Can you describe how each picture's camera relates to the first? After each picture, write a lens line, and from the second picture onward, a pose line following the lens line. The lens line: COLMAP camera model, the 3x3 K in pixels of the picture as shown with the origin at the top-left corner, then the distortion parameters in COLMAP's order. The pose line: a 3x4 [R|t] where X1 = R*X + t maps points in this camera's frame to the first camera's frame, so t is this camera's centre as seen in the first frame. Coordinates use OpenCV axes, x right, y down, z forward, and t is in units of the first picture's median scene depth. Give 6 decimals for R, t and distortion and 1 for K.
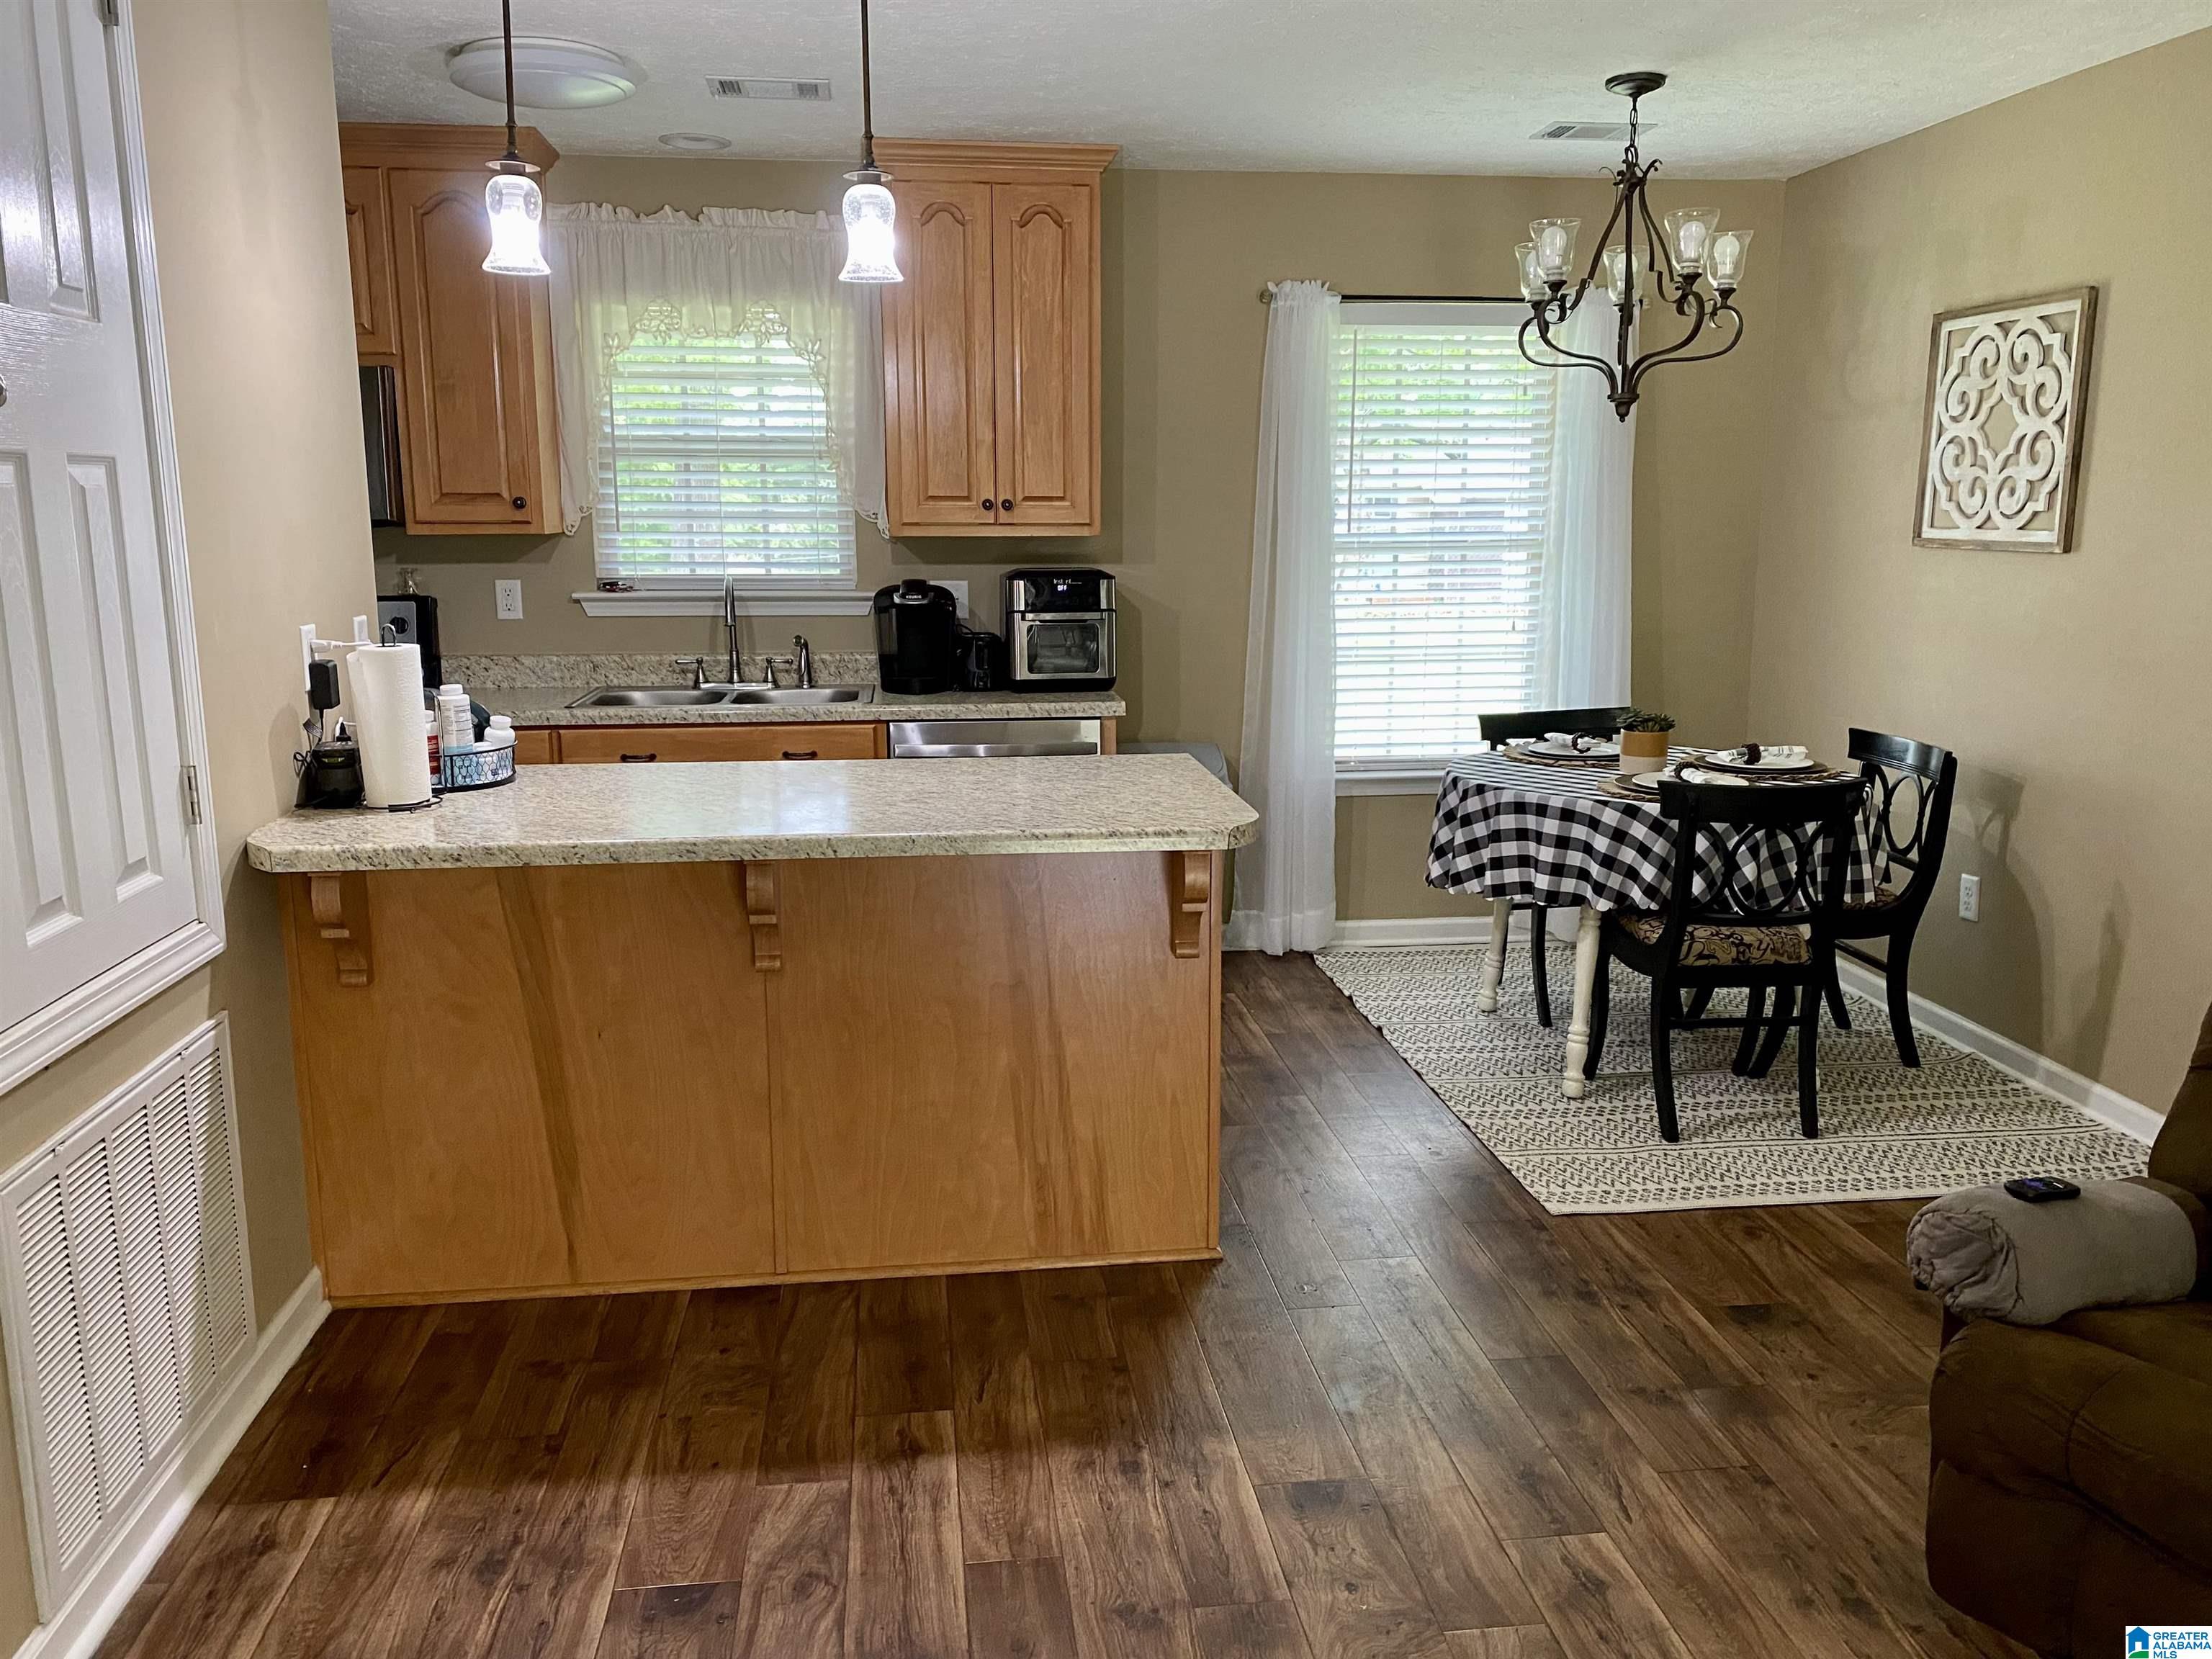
lens RADIAL K [[1712.0, 0, 1111.9], [0, 1712.0, 829.8], [0, 0, 1]] dist [0.029468, -0.012211]
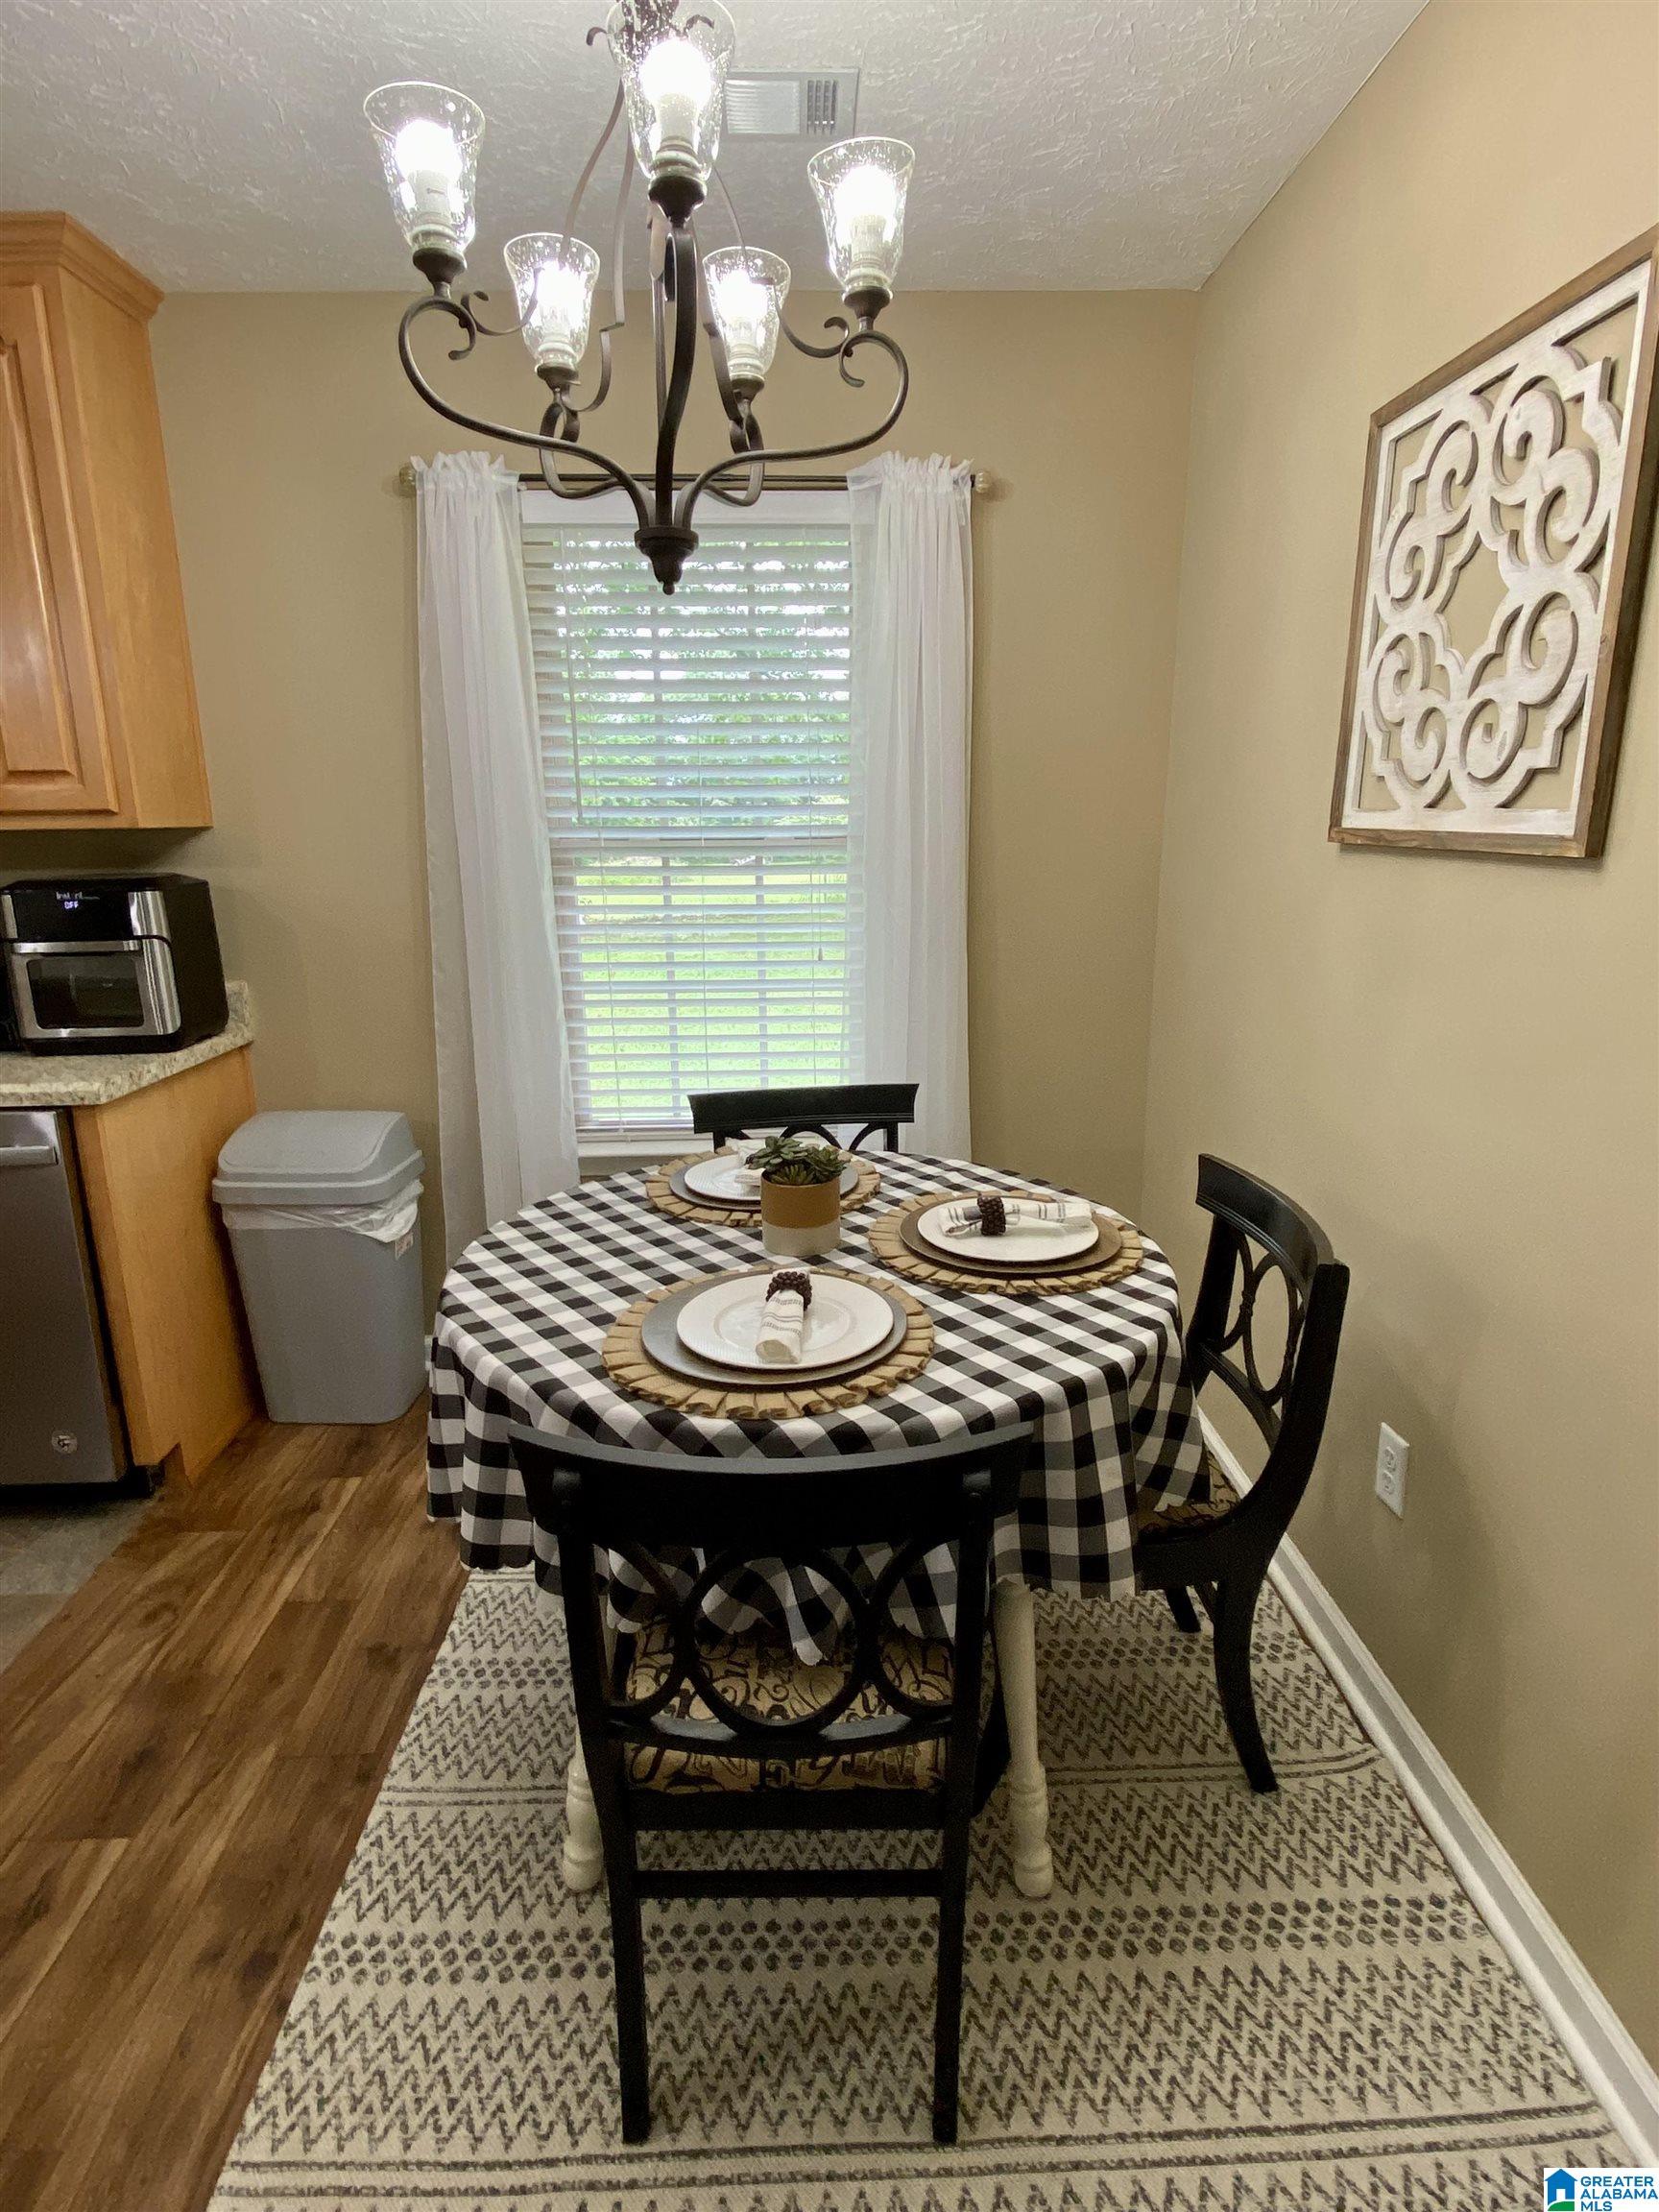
lens RADIAL K [[1143.6, 0, 817.8], [0, 1143.6, 1089.0], [0, 0, 1]] dist [0.003285, -0.003737]
pose [[0.993971, 0.015429, -0.108552, 0.358604], [-0.008610, 0.997976, 0.063003, -0.109698], [0.109305, -0.061689, 0.992092, 0.631412]]
